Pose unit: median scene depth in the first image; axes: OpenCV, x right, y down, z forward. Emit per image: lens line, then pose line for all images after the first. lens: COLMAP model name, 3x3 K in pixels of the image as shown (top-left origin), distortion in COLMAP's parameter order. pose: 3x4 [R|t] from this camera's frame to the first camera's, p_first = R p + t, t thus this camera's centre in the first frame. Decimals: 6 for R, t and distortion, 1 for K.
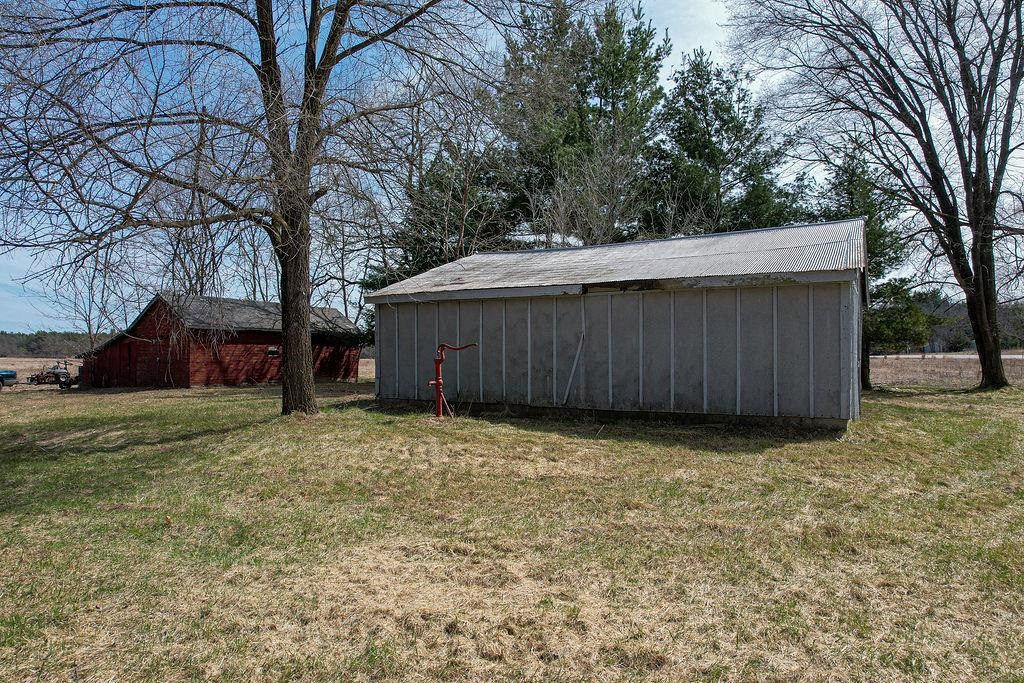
lens RADIAL K [[633.5, 0, 517.0], [0, 633.5, 346.9], [0, 0, 1]] dist [-0.093137, 0.082565]
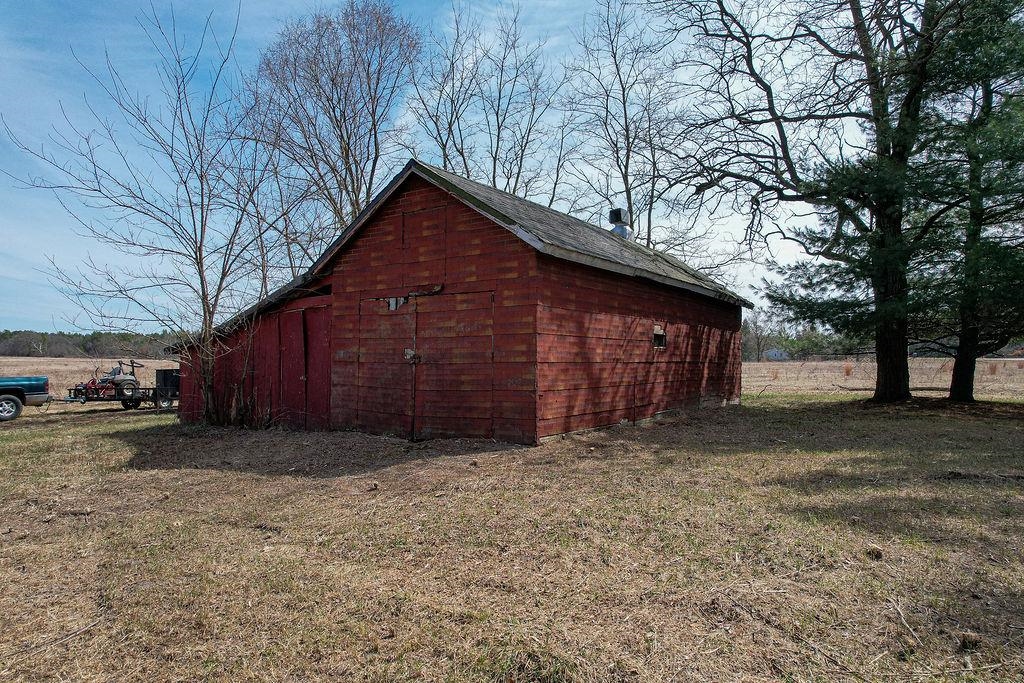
lens RADIAL K [[633.5, 0, 517.0], [0, 633.5, 346.9], [0, 0, 1]] dist [-0.093137, 0.082565]
pose [[0.998218, 0.002593, -0.059611, -0.354172], [-0.002860, 0.999986, -0.004392, 0.012370], [0.059599, 0.004555, 0.998212, 0.465395]]
